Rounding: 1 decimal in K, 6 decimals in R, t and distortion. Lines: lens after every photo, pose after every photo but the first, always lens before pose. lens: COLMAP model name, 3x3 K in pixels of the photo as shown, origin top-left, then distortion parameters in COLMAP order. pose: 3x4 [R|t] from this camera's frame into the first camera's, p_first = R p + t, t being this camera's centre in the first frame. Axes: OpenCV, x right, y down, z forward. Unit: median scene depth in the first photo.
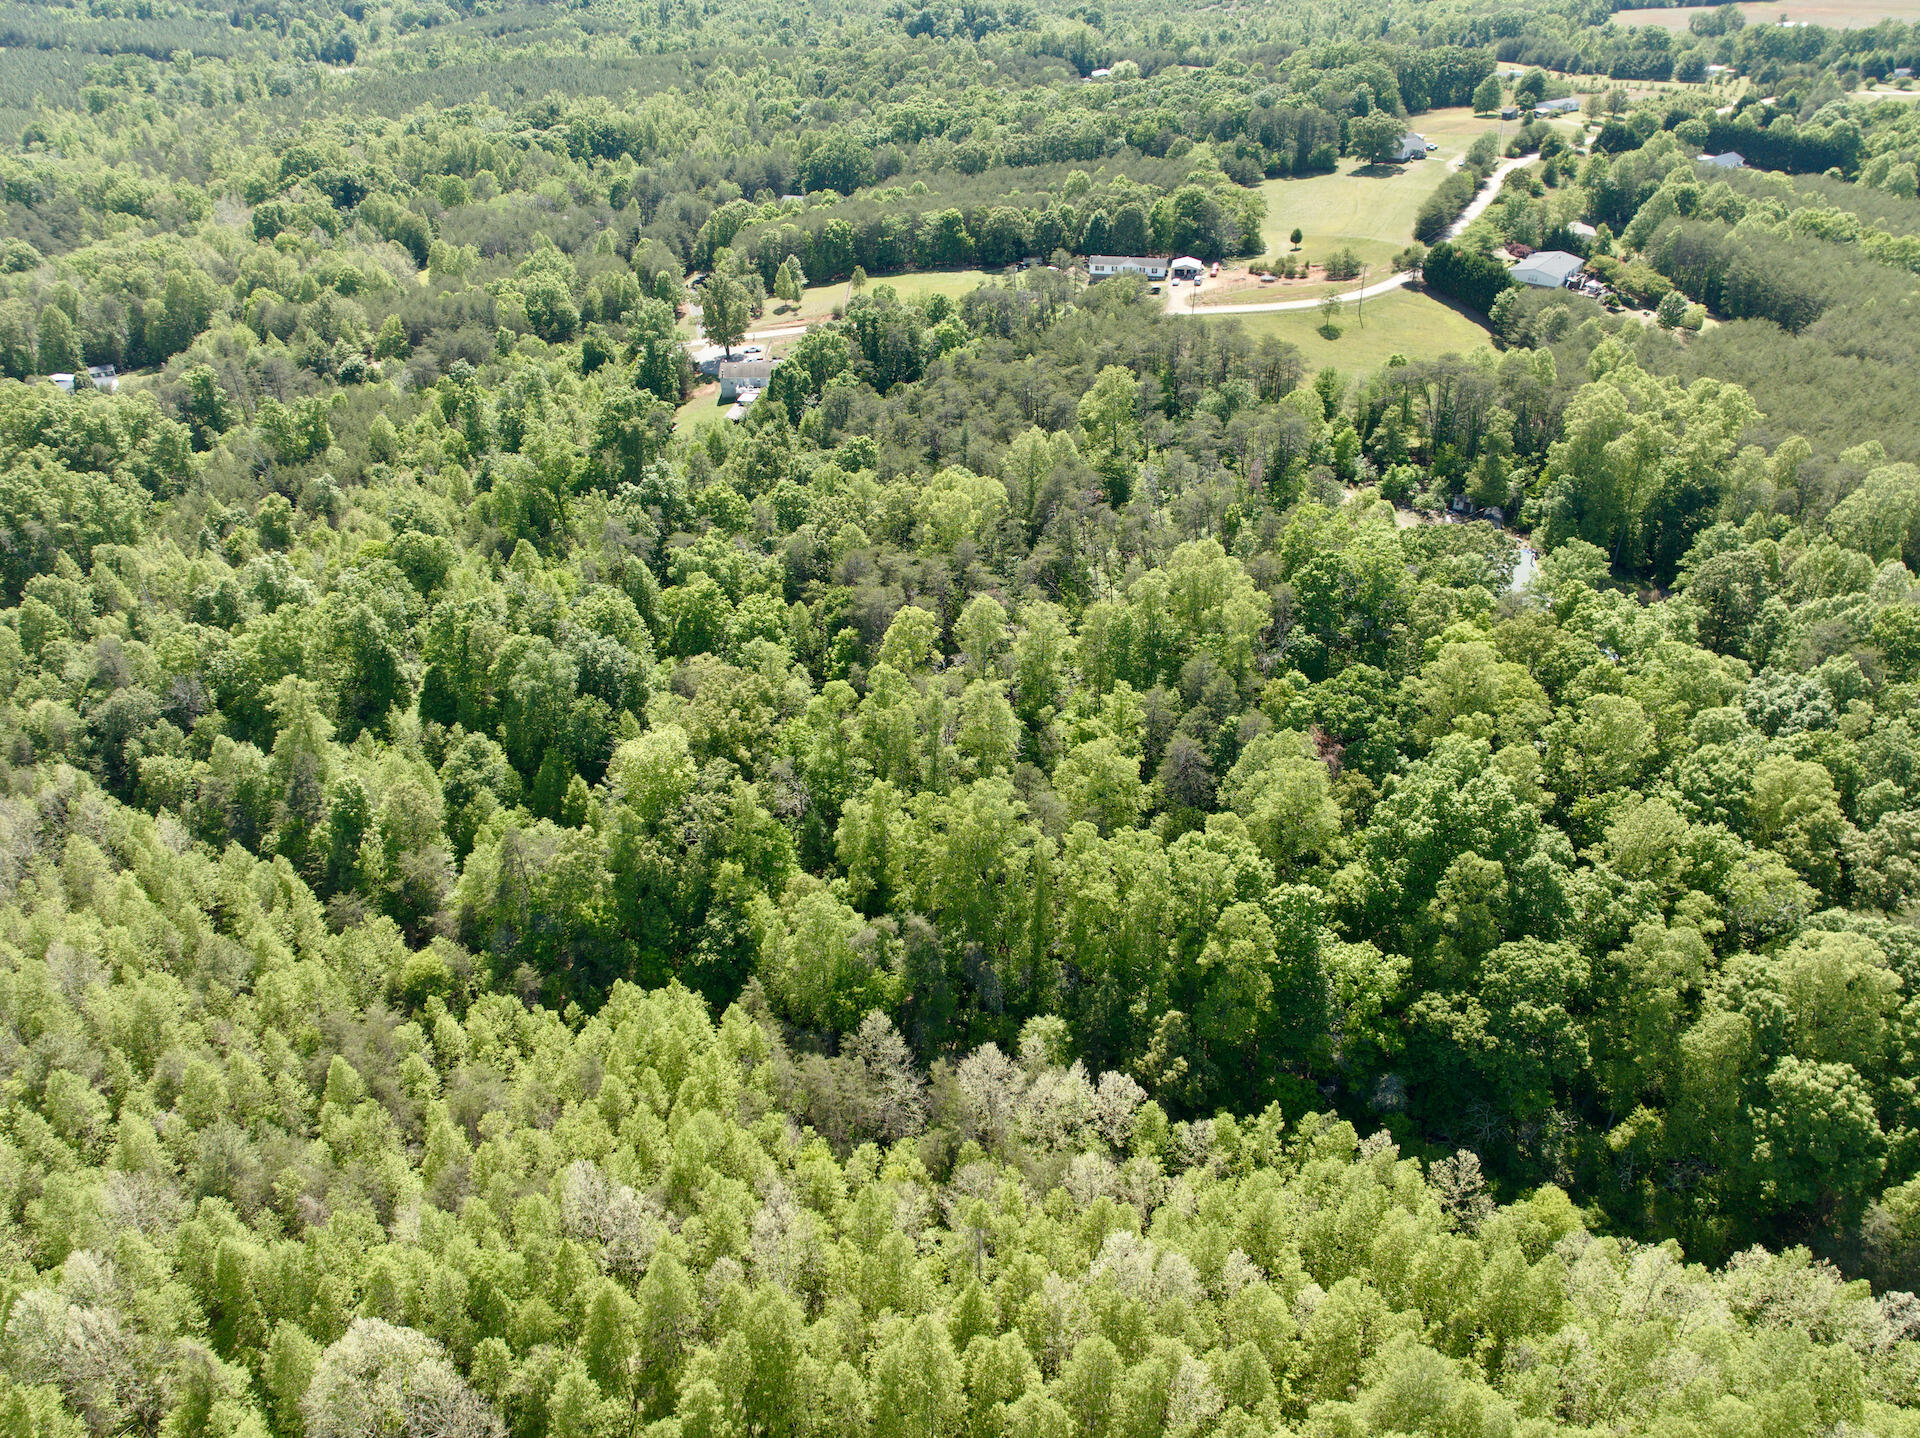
lens RADIAL K [[1365.7, 0, 953.9], [0, 1365.7, 723.7], [0, 0, 1]] dist [-0.033530, 0.002261]
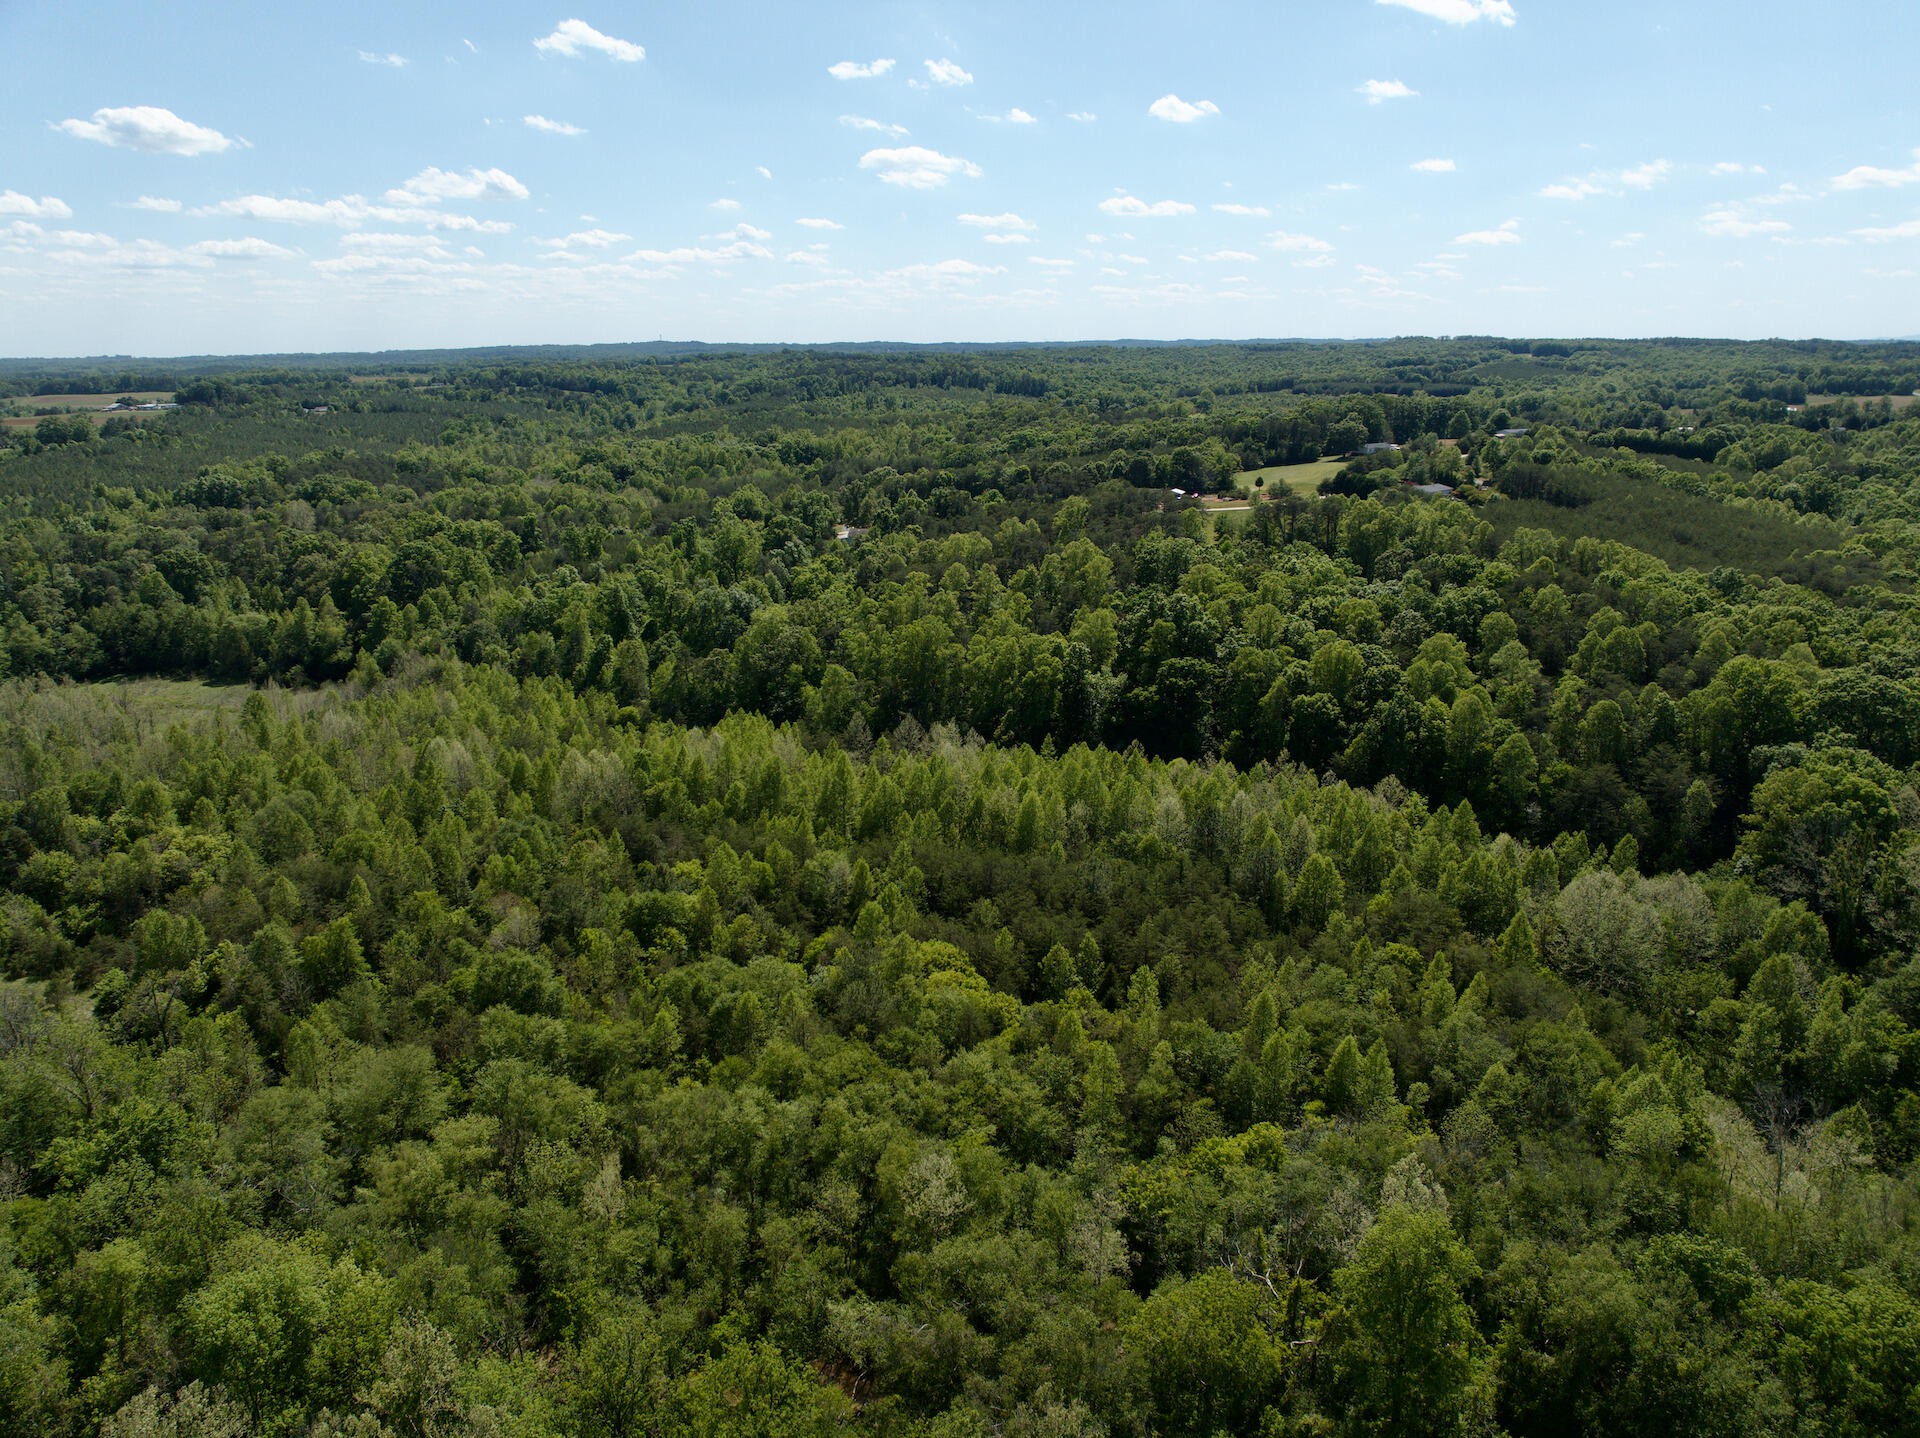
lens RADIAL K [[1375.9, 0, 960.0], [0, 1375.9, 719.0], [0, 0, 1]] dist [0.032909, -0.100822]
pose [[0.989755, 0.039931, -0.137075, 0.325172], [-0.079064, 0.952731, -0.293348, 0.724455], [0.118882, 0.301181, 0.946128, -0.743474]]
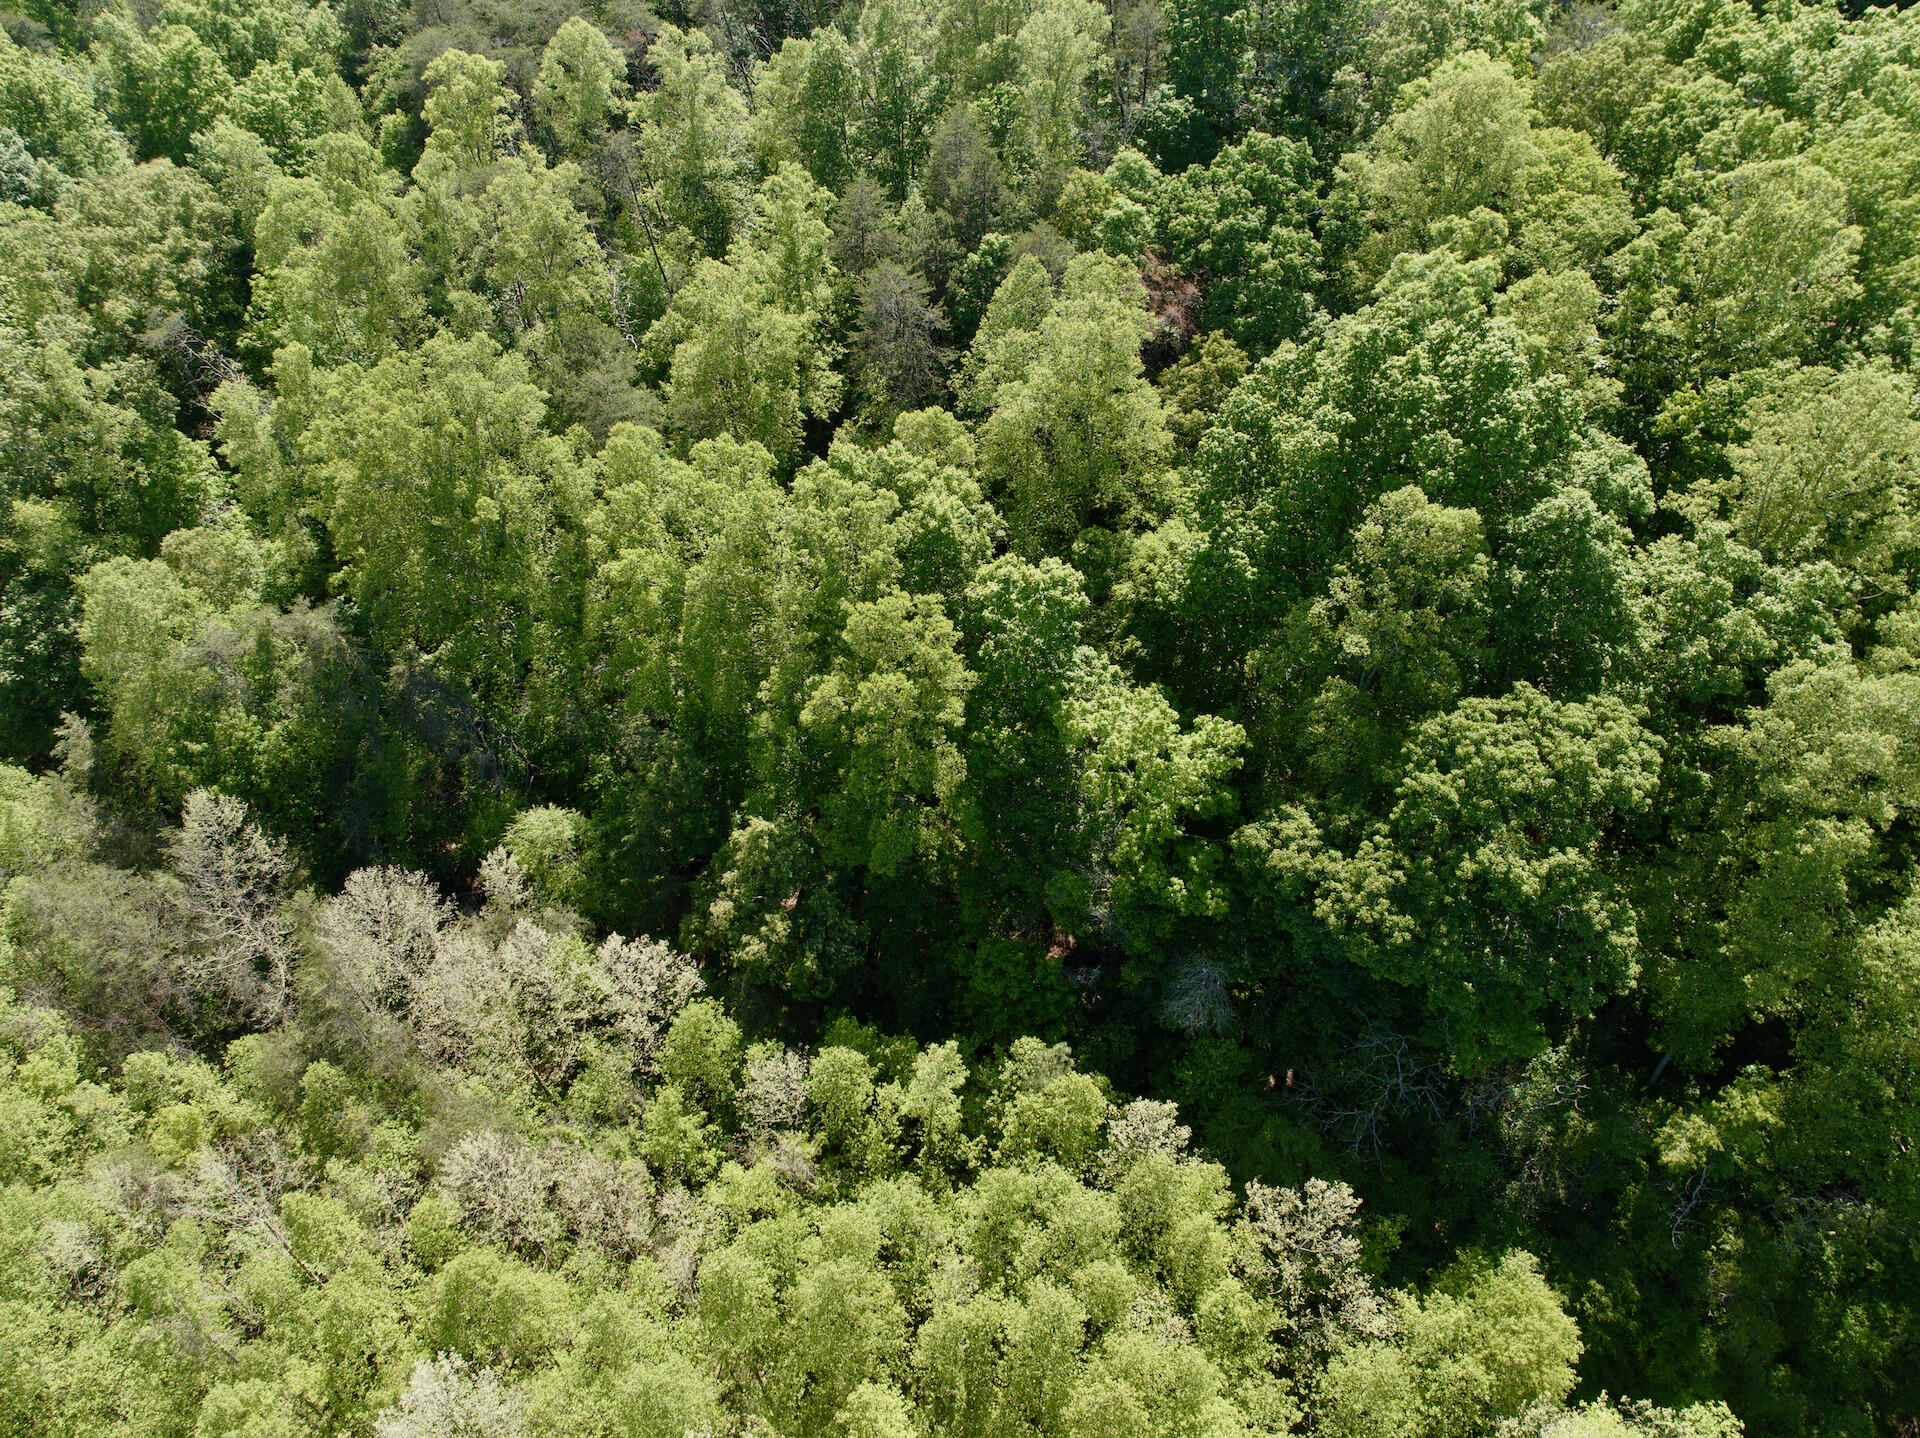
lens RADIAL K [[1364.7, 0, 960.0], [0, 1364.7, 719.0], [0, 0, 1]] dist [-0.052777, 0.023162]
pose [[0.999177, 0.024085, -0.032623, 0.225529], [-0.016765, 0.977888, 0.208454, 0.070564], [0.036922, -0.207736, 0.977488, 0.498385]]
